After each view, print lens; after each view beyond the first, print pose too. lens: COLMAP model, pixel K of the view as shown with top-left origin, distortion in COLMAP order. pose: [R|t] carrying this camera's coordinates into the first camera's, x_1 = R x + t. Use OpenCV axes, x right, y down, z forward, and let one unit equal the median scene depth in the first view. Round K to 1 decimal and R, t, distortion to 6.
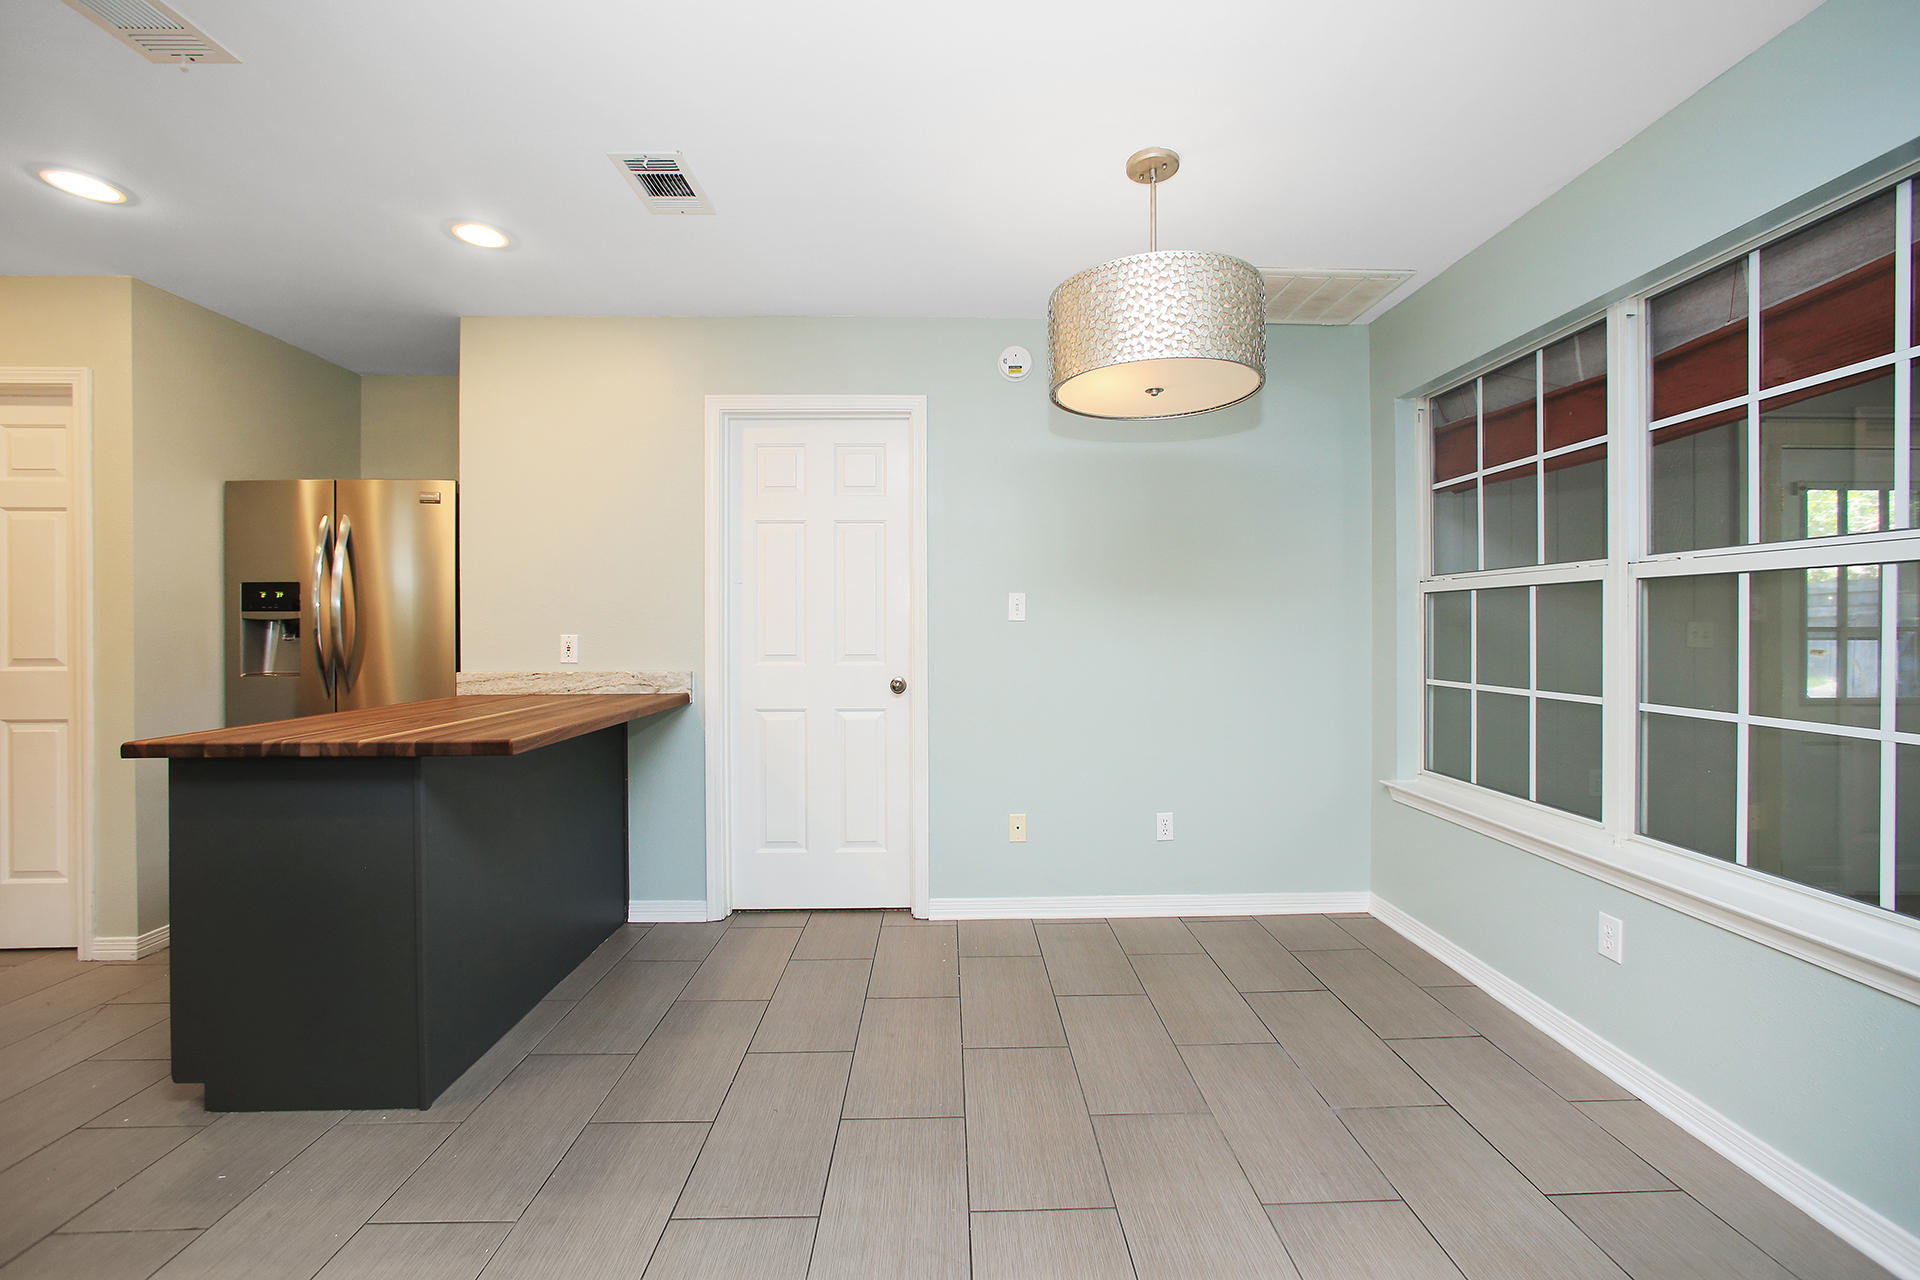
lens RADIAL K [[788.4, 0, 987.4], [0, 788.4, 620.0], [0, 0, 1]] dist [-0.022056, 0.004810]
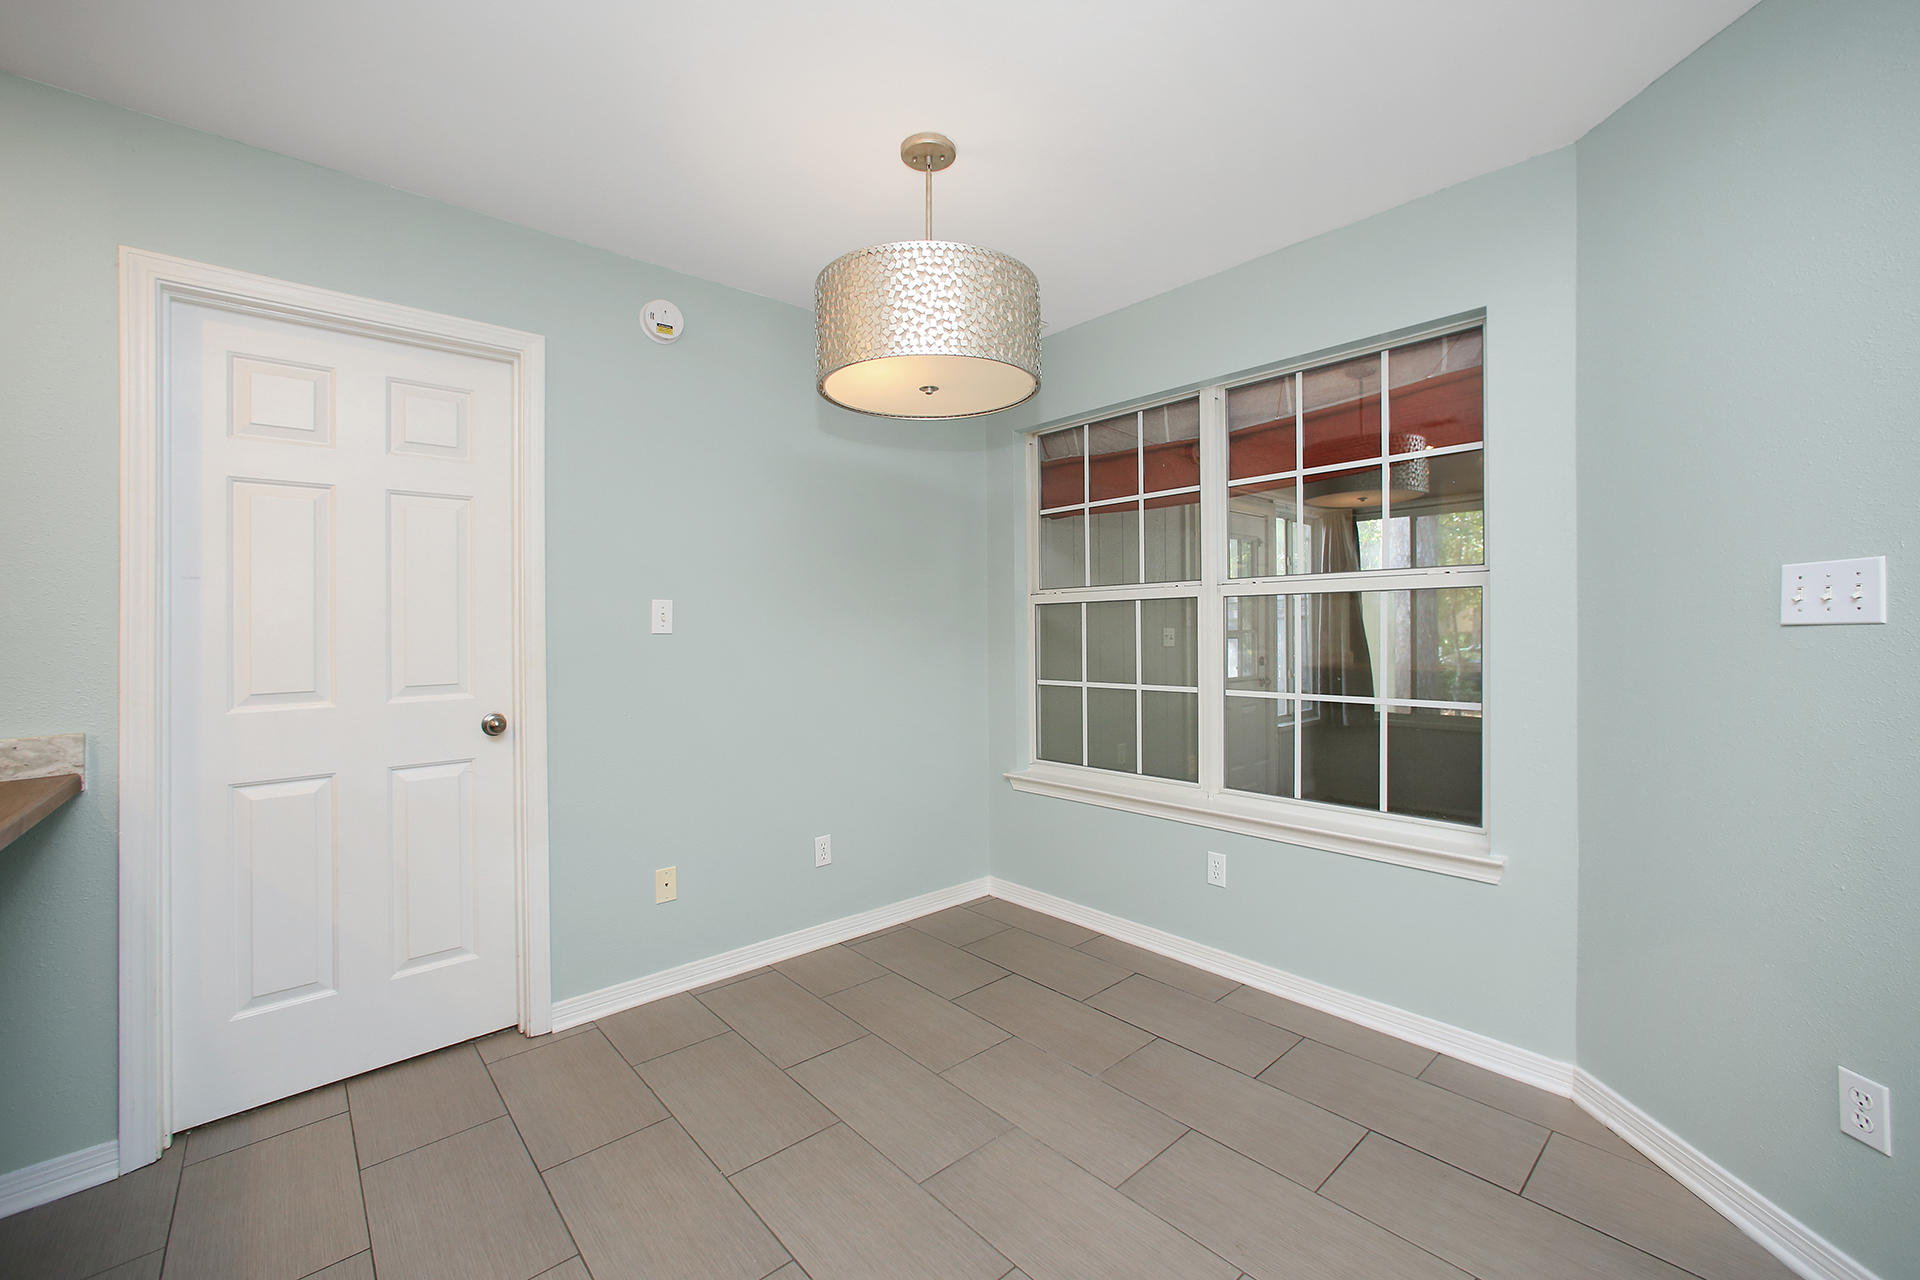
lens RADIAL K [[788.4, 0, 986.6], [0, 788.4, 622.8], [0, 0, 1]] dist [-0.022056, 0.004810]
pose [[0.762828, -0.005214, 0.646580, -0.280023], [0.009736, 0.999947, -0.003422, -0.005388], [-0.646528, 0.008906, 0.762839, 0.188957]]
